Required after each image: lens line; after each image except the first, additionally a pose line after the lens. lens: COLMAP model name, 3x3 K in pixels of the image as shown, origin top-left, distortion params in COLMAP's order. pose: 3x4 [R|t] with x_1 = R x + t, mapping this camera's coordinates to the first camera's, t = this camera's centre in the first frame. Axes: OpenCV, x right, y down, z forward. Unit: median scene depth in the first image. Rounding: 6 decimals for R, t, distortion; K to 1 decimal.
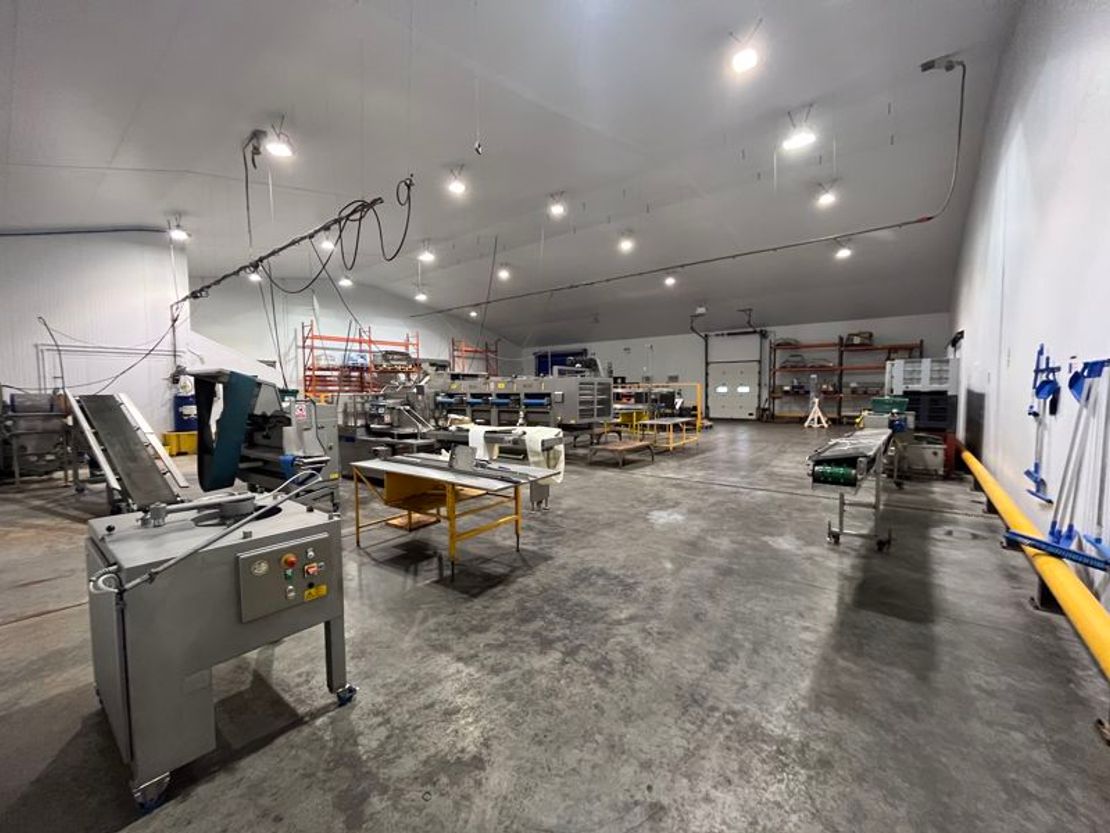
lens RADIAL K [[447.7, 0, 555.0], [0, 447.7, 416.5], [0, 0, 1]] dist [-0.003071, -0.000348]
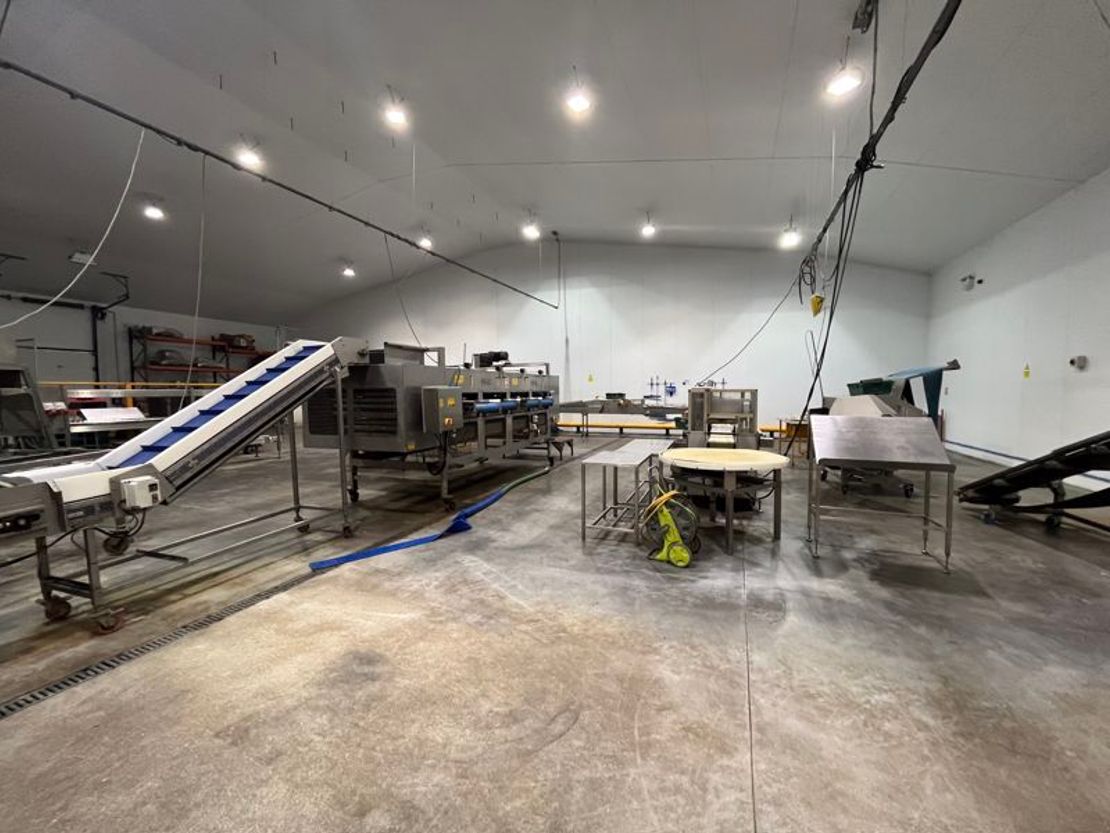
lens RADIAL K [[447.7, 0, 555.0], [0, 447.7, 416.5], [0, 0, 1]] dist [-0.003071, -0.000348]
pose [[-0.295266, -0.044913, 0.954359, -0.390469], [0.063780, 0.995740, 0.066593, -0.027839], [-0.953284, 0.080531, -0.291143, 0.544267]]
